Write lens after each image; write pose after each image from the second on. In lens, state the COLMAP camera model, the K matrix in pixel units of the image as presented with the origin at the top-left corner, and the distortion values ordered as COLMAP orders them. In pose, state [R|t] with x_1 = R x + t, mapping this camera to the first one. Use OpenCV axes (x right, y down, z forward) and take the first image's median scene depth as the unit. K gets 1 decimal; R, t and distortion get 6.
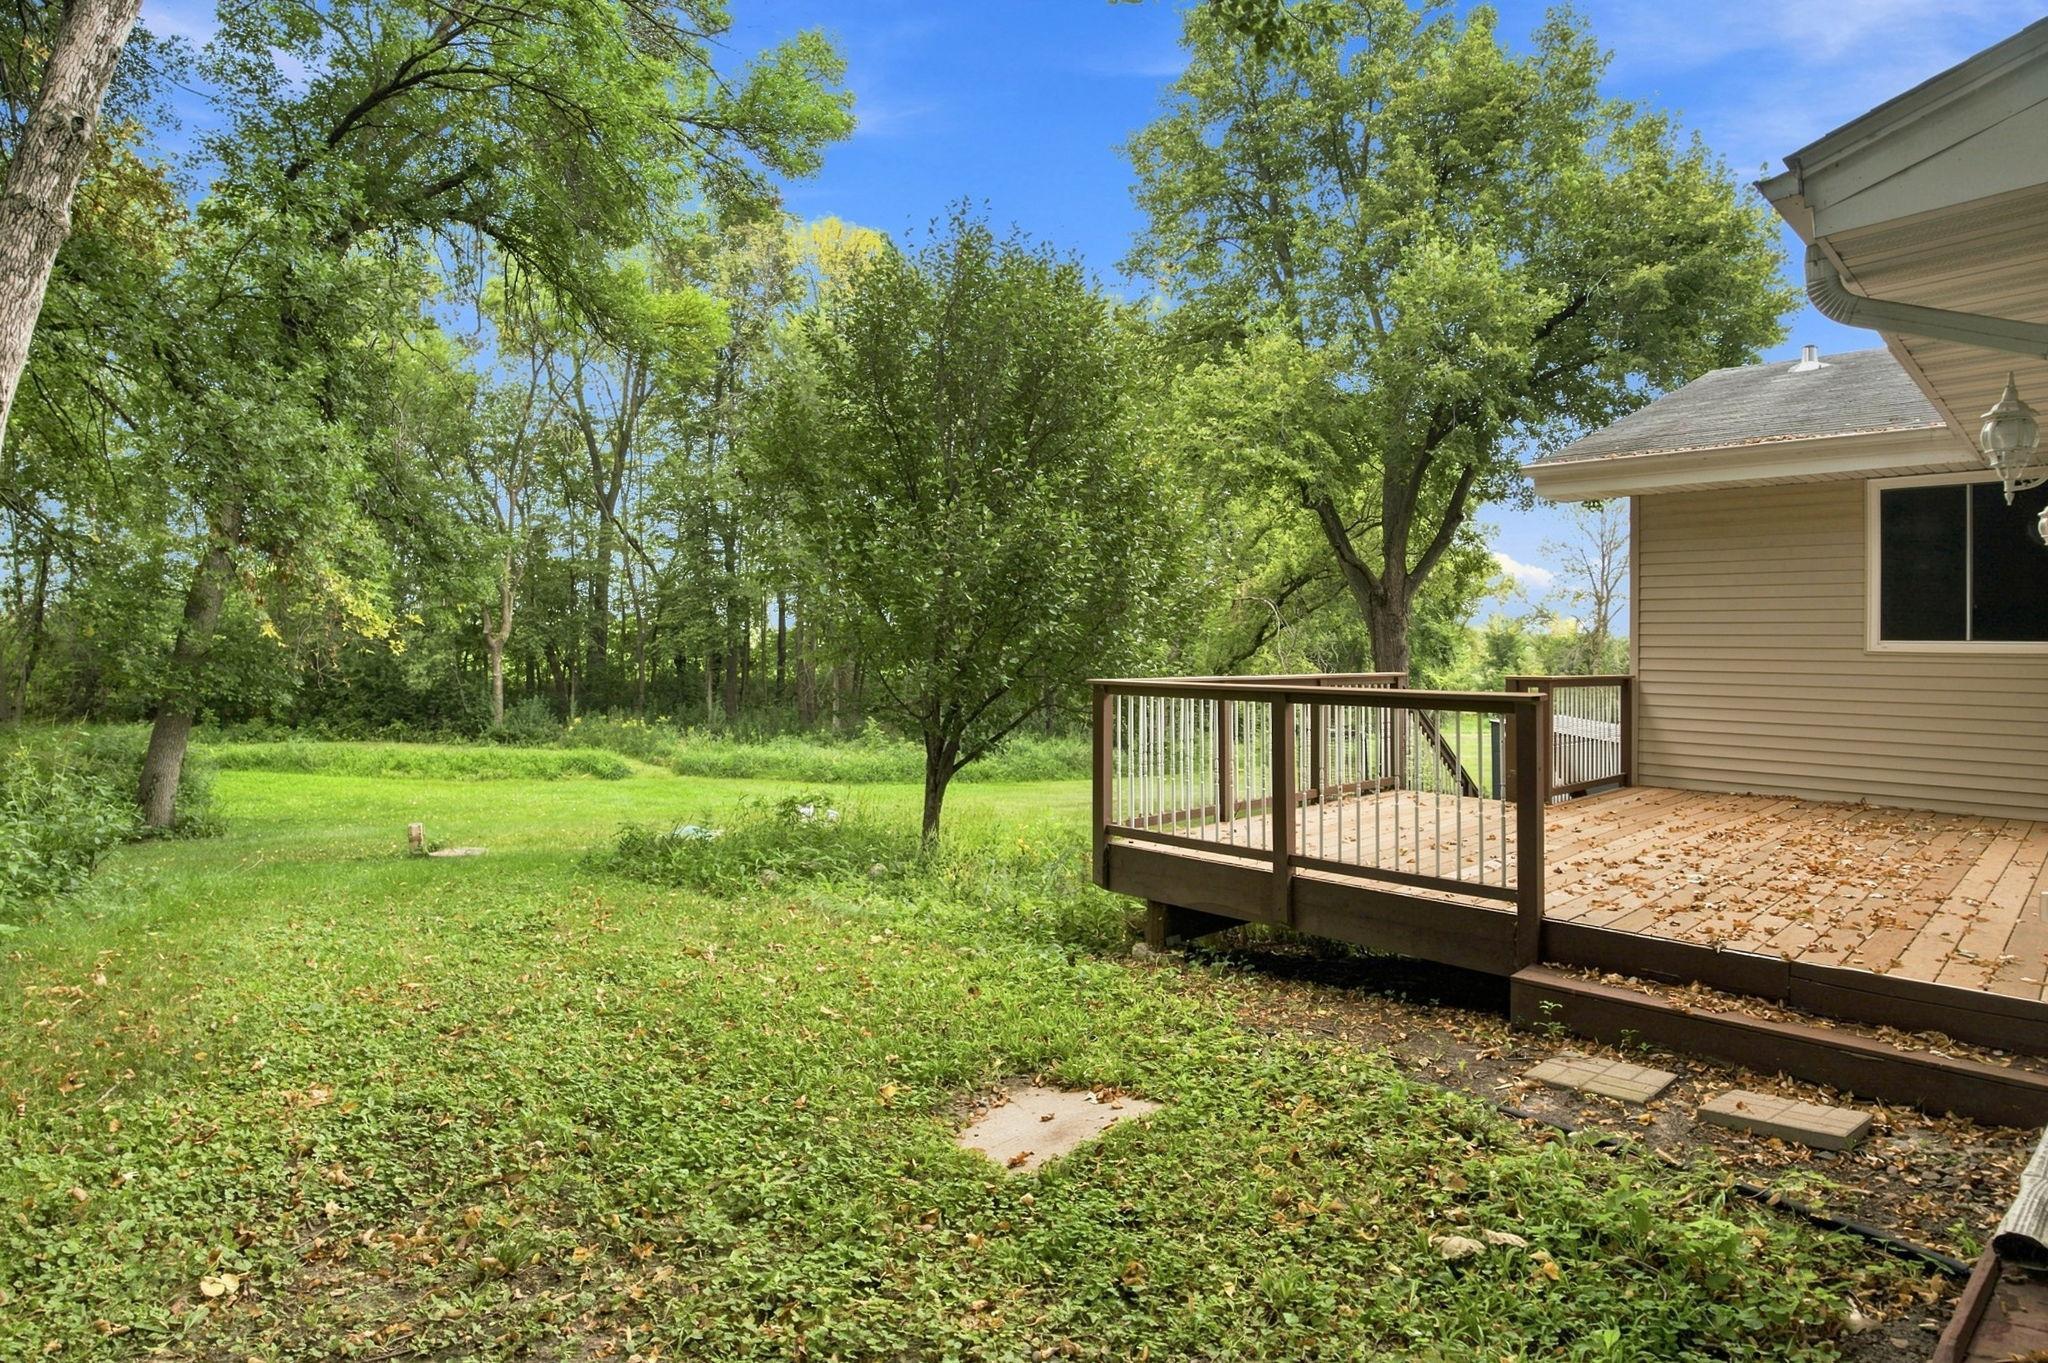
lens RADIAL K [[1050.6, 0, 1024.0], [0, 1050.6, 681.5], [0, 0, 1]] dist [-0.093278, 0.031314]
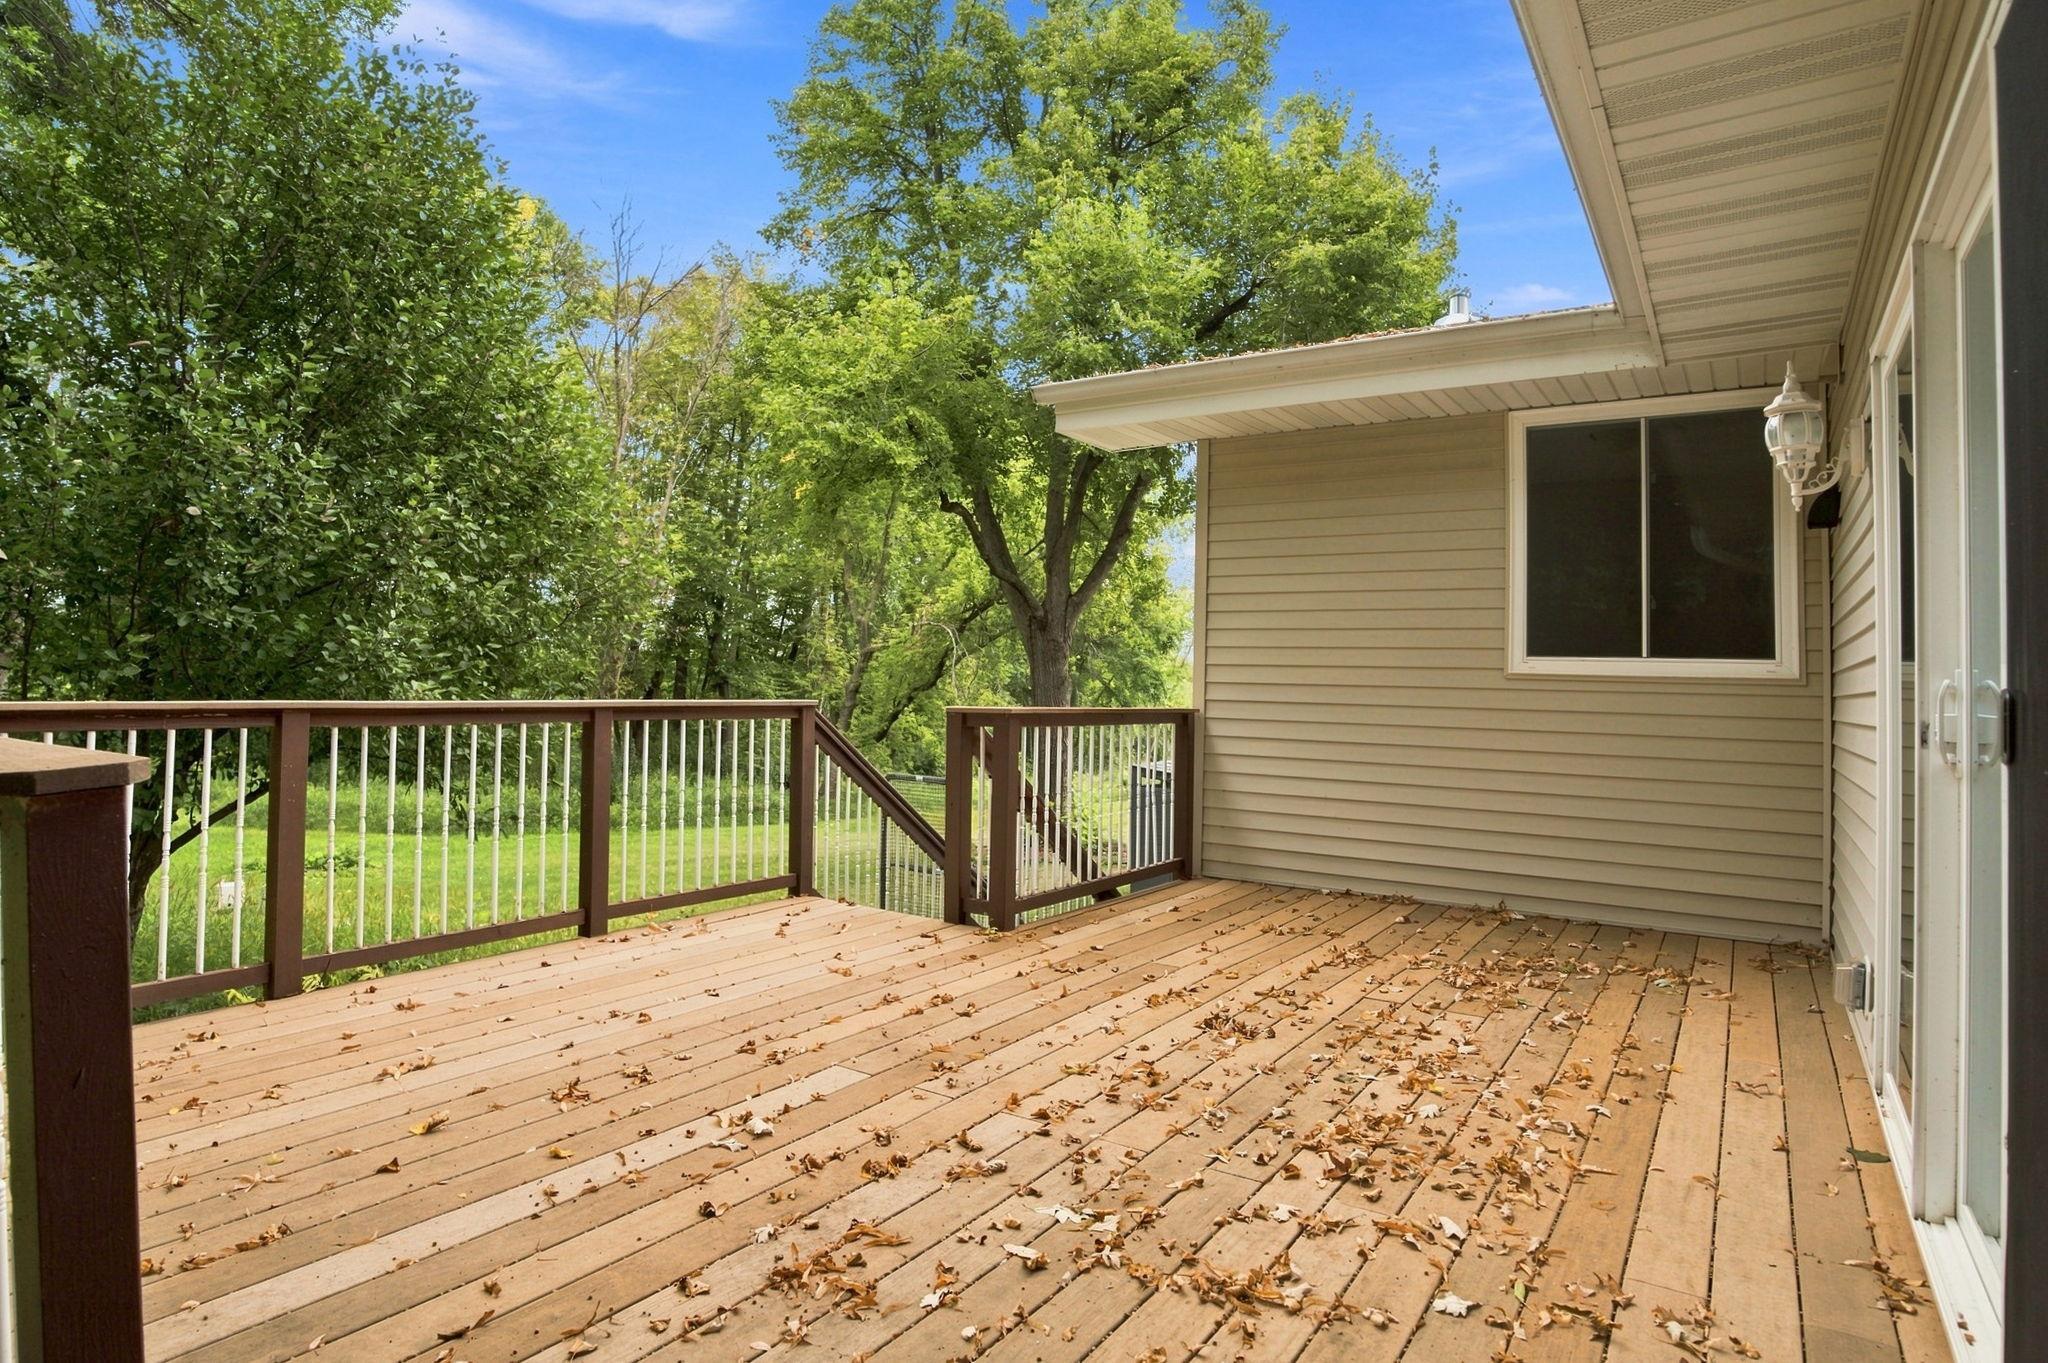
lens RADIAL K [[1050.6, 0, 1024.0], [0, 1050.6, 681.5], [0, 0, 1]] dist [-0.093278, 0.031314]
pose [[0.974616, 0.017151, 0.223225, 0.184197], [-0.009884, 0.999385, -0.033631, 0.000209], [-0.223664, 0.030571, 0.974187, 0.198327]]
